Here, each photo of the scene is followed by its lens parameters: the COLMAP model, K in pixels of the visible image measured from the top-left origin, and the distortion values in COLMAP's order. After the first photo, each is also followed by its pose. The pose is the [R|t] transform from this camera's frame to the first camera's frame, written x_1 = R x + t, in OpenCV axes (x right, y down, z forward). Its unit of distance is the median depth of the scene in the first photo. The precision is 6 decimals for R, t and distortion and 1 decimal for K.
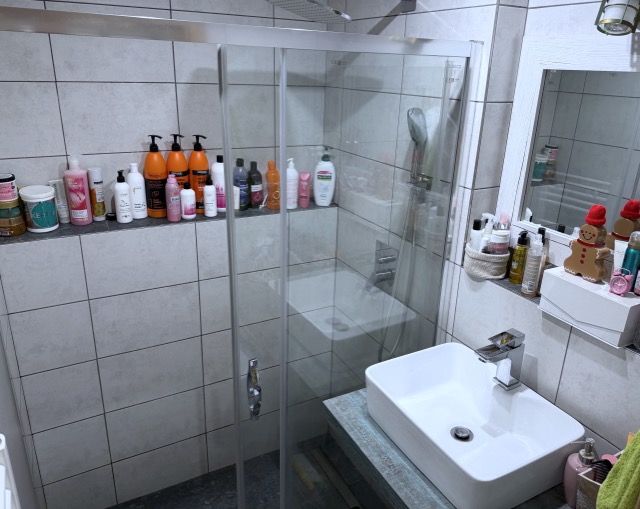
lens RADIAL K [[499.7, 0, 338.3], [0, 499.7, 245.9], [0, 0, 1]] dist [0.081178, -0.110915]
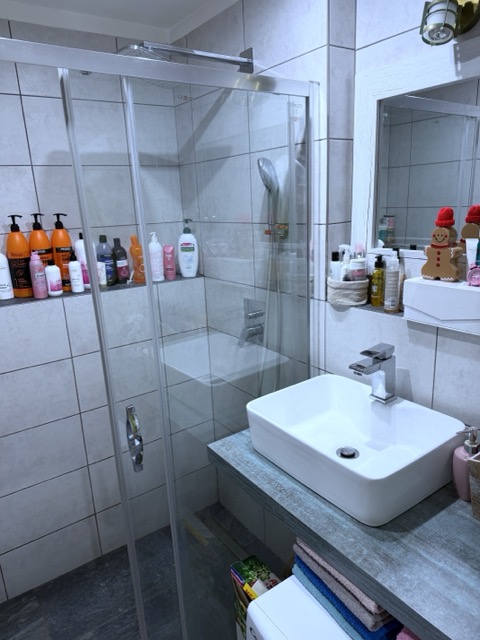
lens RADIAL K [[450.3, 0, 247.8], [0, 450.3, 322.5], [0, 0, 1]] dist [0.058695, -0.076030]
pose [[0.990157, -0.108747, 0.088108, -0.002787], [0.114978, 0.990967, -0.069029, 0.114872], [-0.079806, 0.078480, 0.993716, 0.072890]]
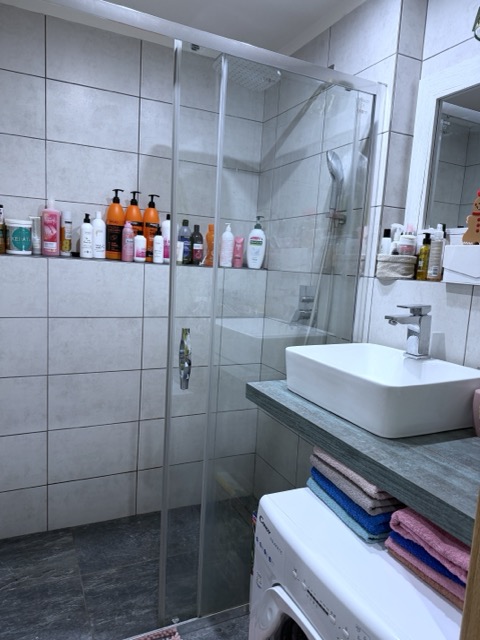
lens RADIAL K [[450.3, 0, 247.8], [0, 450.3, 322.5], [0, 0, 1]] dist [0.058695, -0.076030]
pose [[0.998168, 0.028077, -0.053594, 0.017074], [-0.038773, 0.976850, -0.210384, 0.319249], [0.046446, 0.212077, 0.976149, 0.014310]]
